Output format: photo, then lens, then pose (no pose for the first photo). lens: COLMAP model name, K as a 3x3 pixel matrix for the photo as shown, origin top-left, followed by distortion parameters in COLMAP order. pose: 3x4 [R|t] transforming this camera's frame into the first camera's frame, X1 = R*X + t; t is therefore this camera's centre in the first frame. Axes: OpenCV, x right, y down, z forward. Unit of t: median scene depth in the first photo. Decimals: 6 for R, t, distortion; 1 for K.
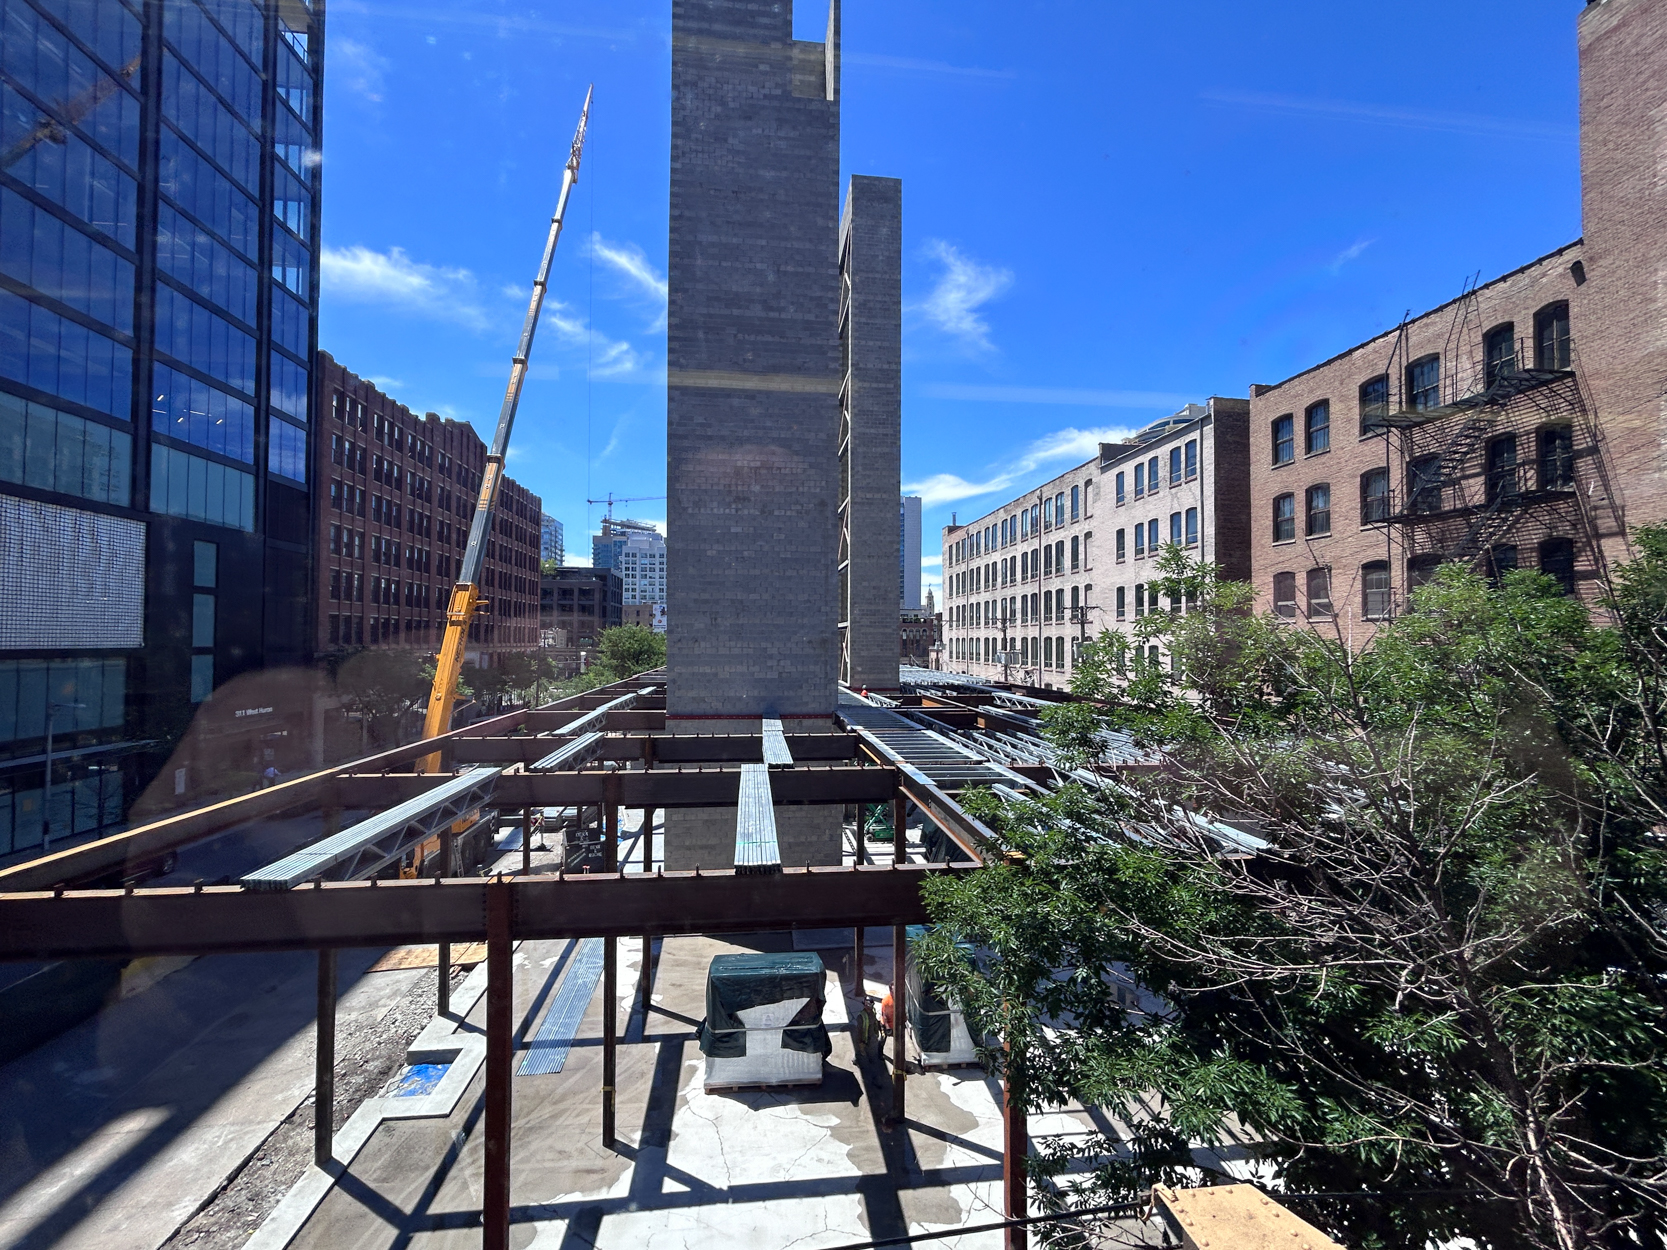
lens RADIAL K [[691.2, 0, 836.6], [0, 691.2, 625.3], [0, 0, 1]] dist [-0.000040, 0.000958]
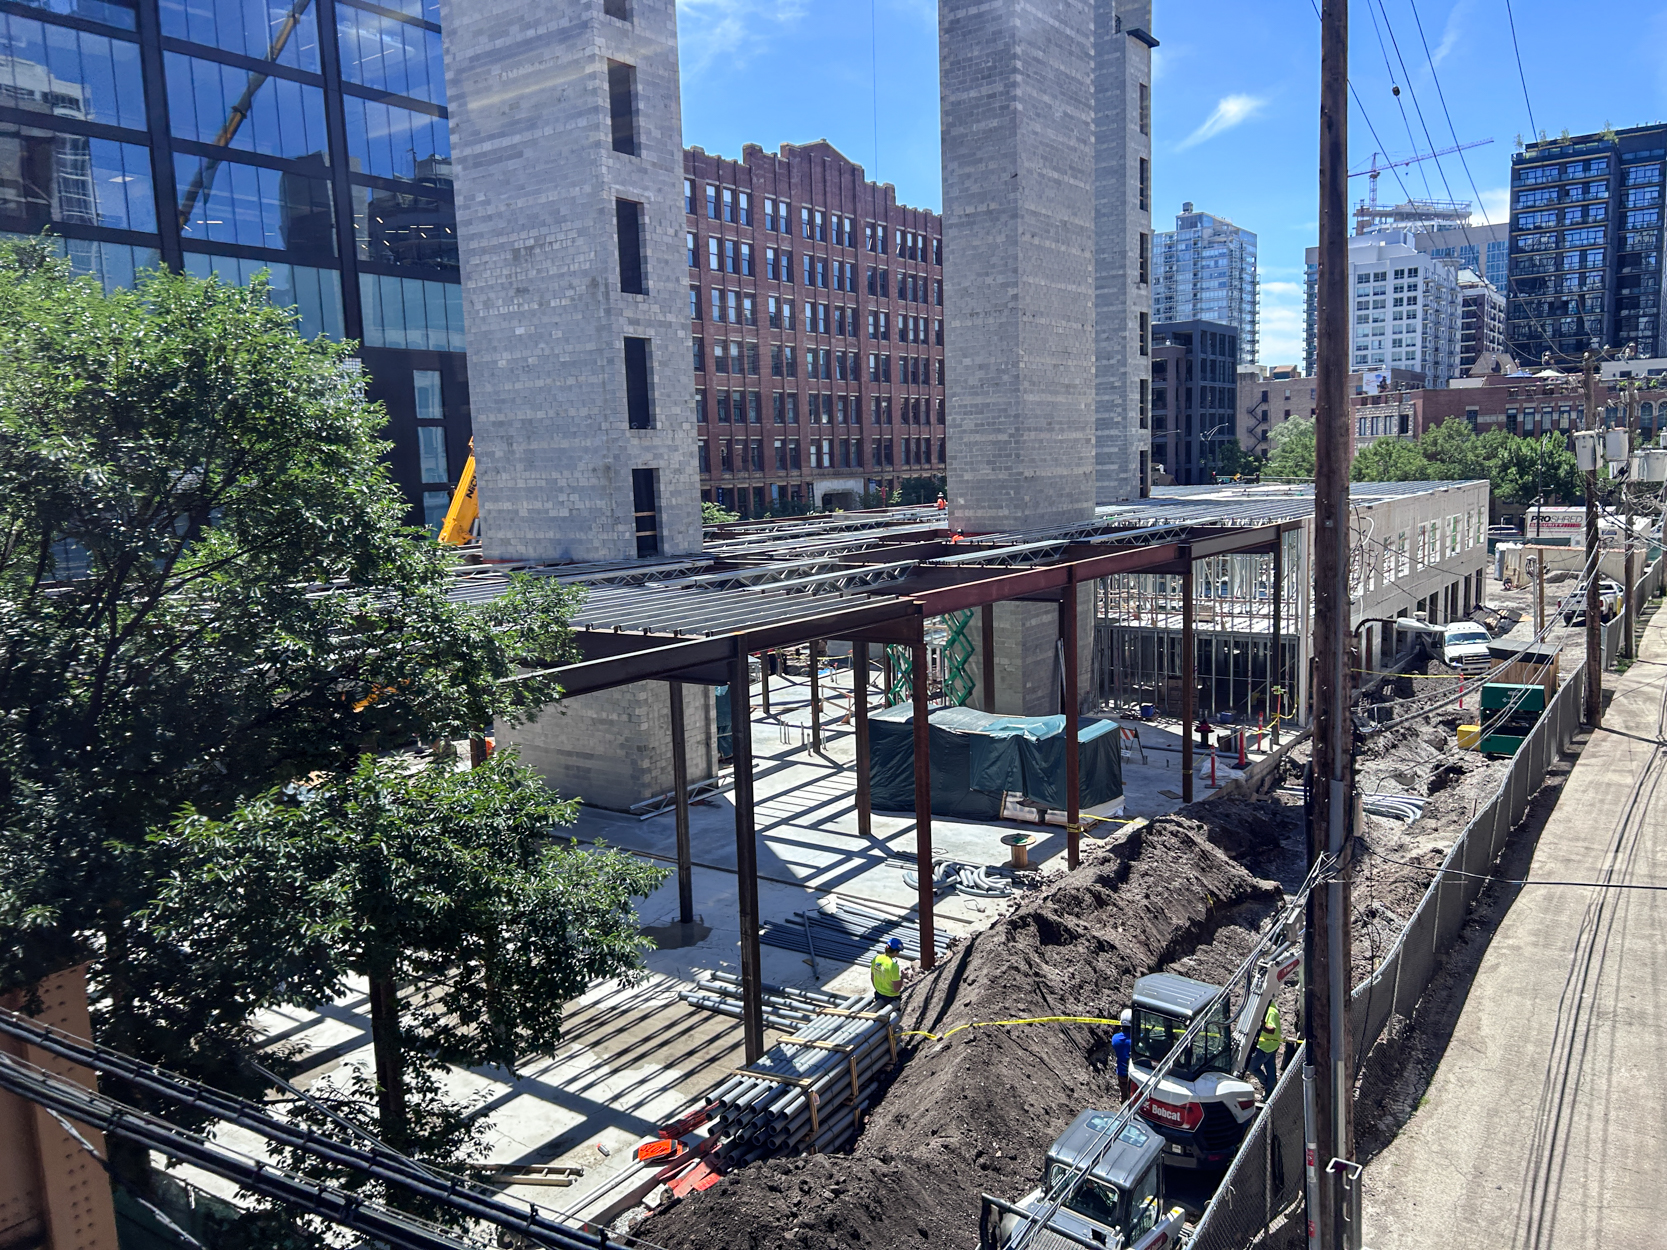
lens RADIAL K [[1248.7, 0, 846.5], [0, 1248.7, 619.4], [0, 0, 1]] dist [0.029003, 0.000533]
pose [[0.749658, 0.052726, -0.659722, 0.741378], [0.052932, 0.988852, 0.139178, 0.006810], [0.659705, -0.139257, 0.738510, 0.083403]]
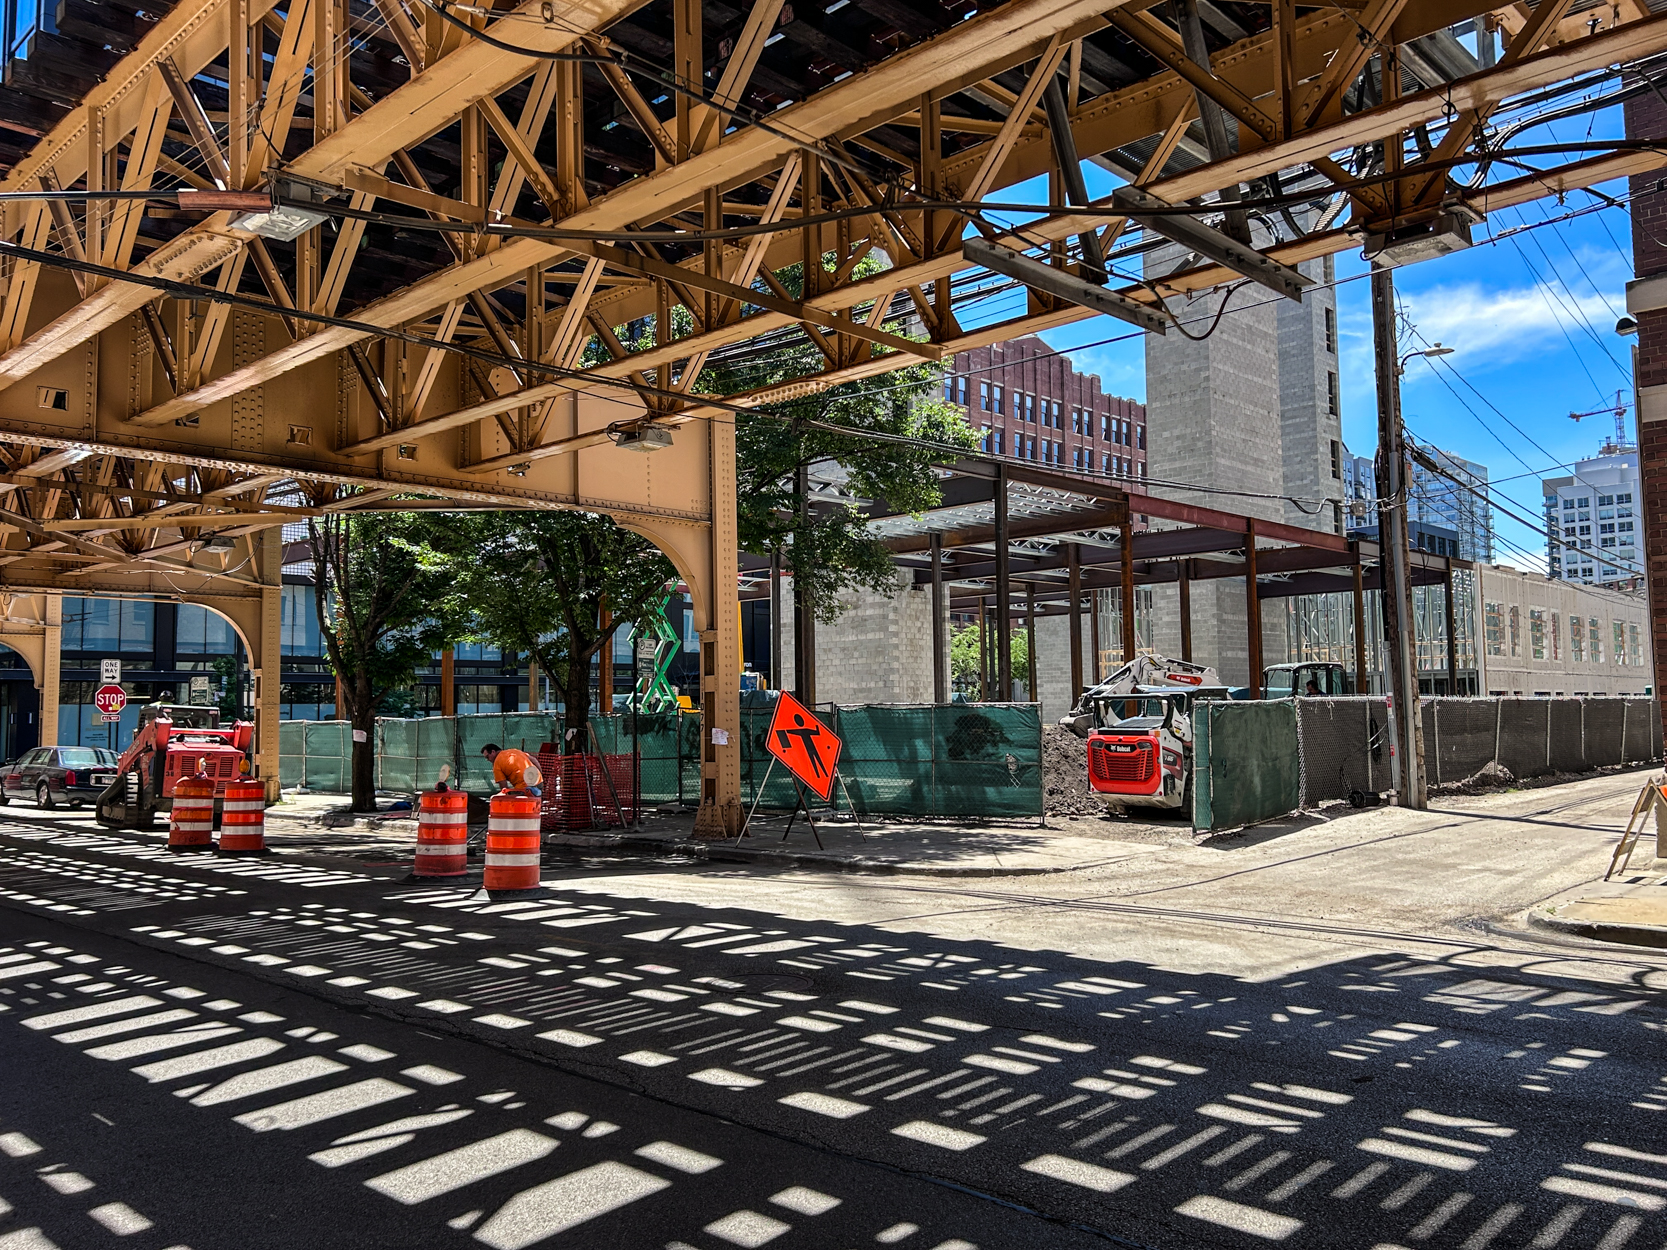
lens RADIAL K [[1296.1, 0, 824.6], [0, 1296.1, 626.7], [0, 0, 1]] dist [0.010669, -0.002539]
pose [[0.629101, -0.062393, -0.774815, 0.906525], [0.033128, 0.998020, -0.053470, 0.213953], [0.776617, 0.007970, 0.629922, -0.146020]]
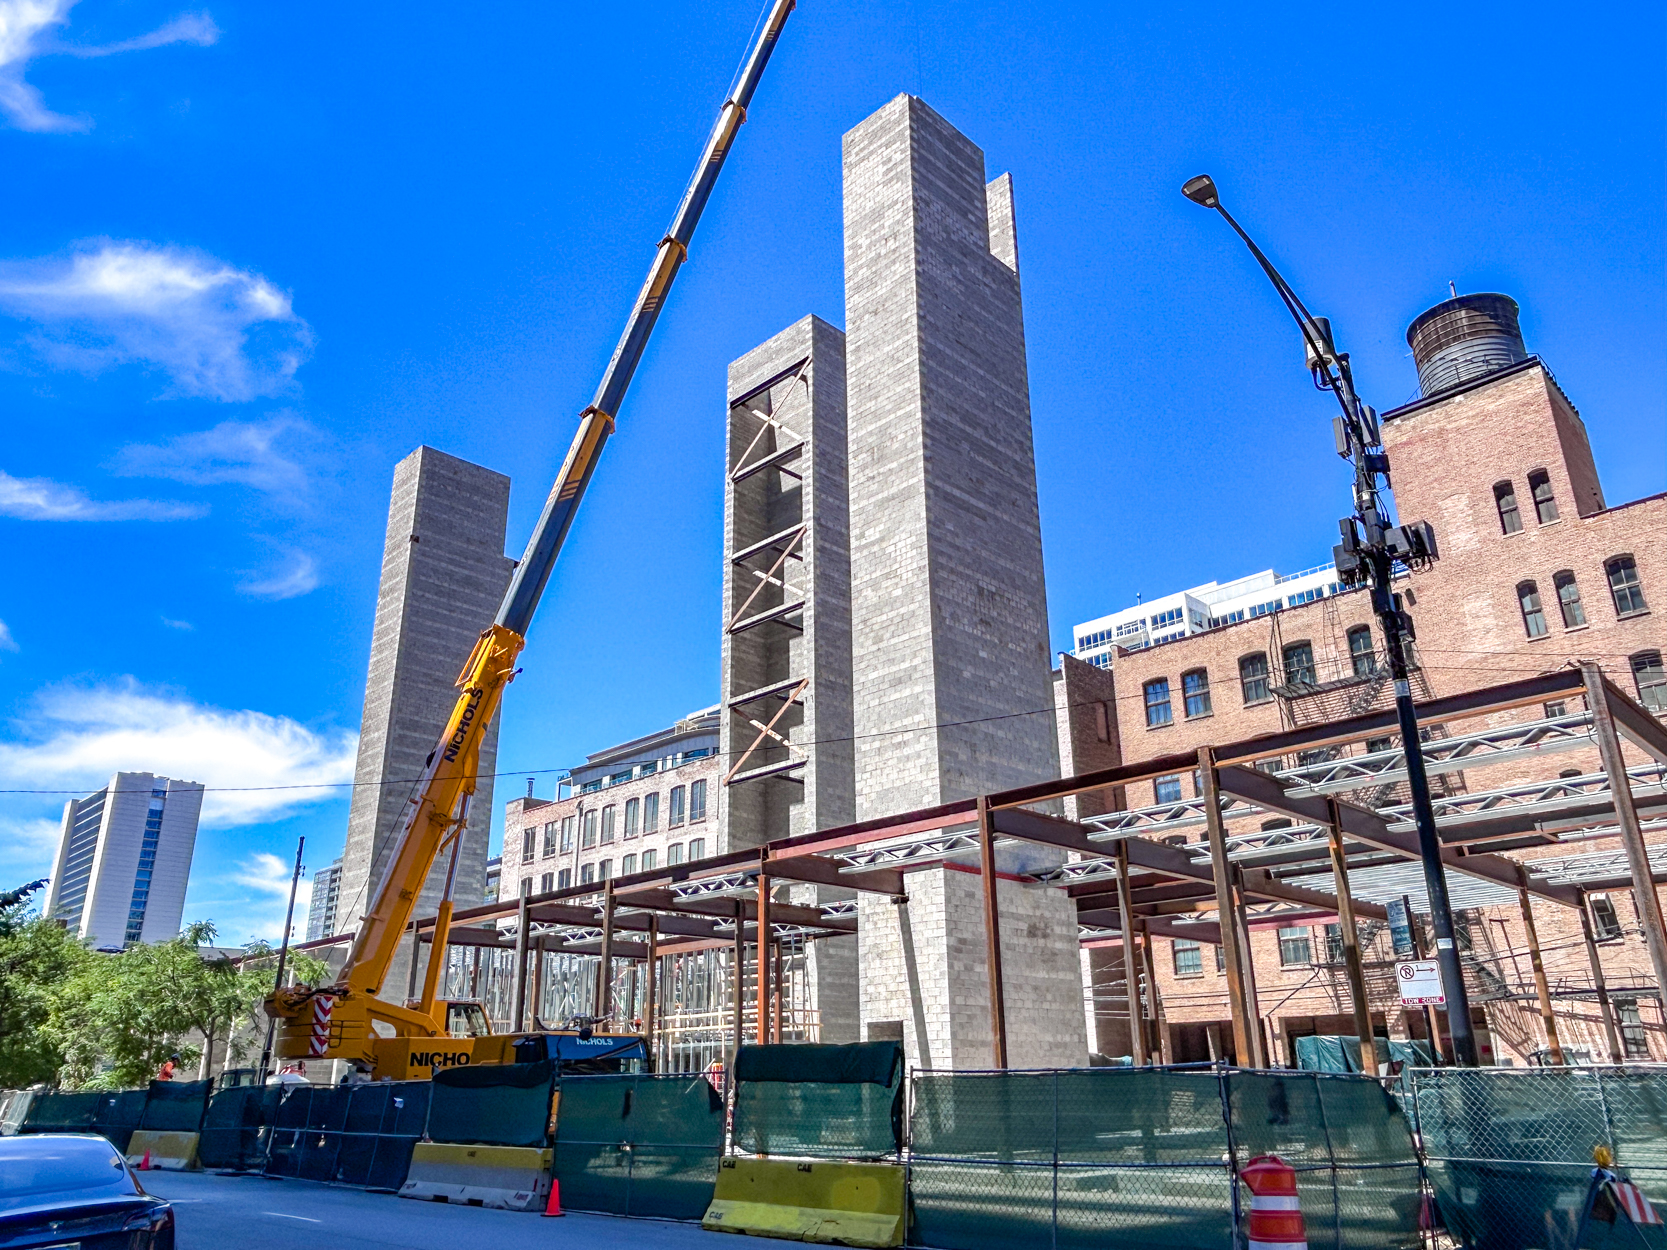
lens RADIAL K [[1175.8, 0, 847.8], [0, 1175.8, 634.3], [0, 0, 1]] dist [0.009745, -0.017346]
pose [[0.782811, 0.204522, 0.587689, -0.751324], [0.006962, 0.941505, -0.336928, 0.216205], [-0.622221, 0.267842, 0.735596, 0.018261]]
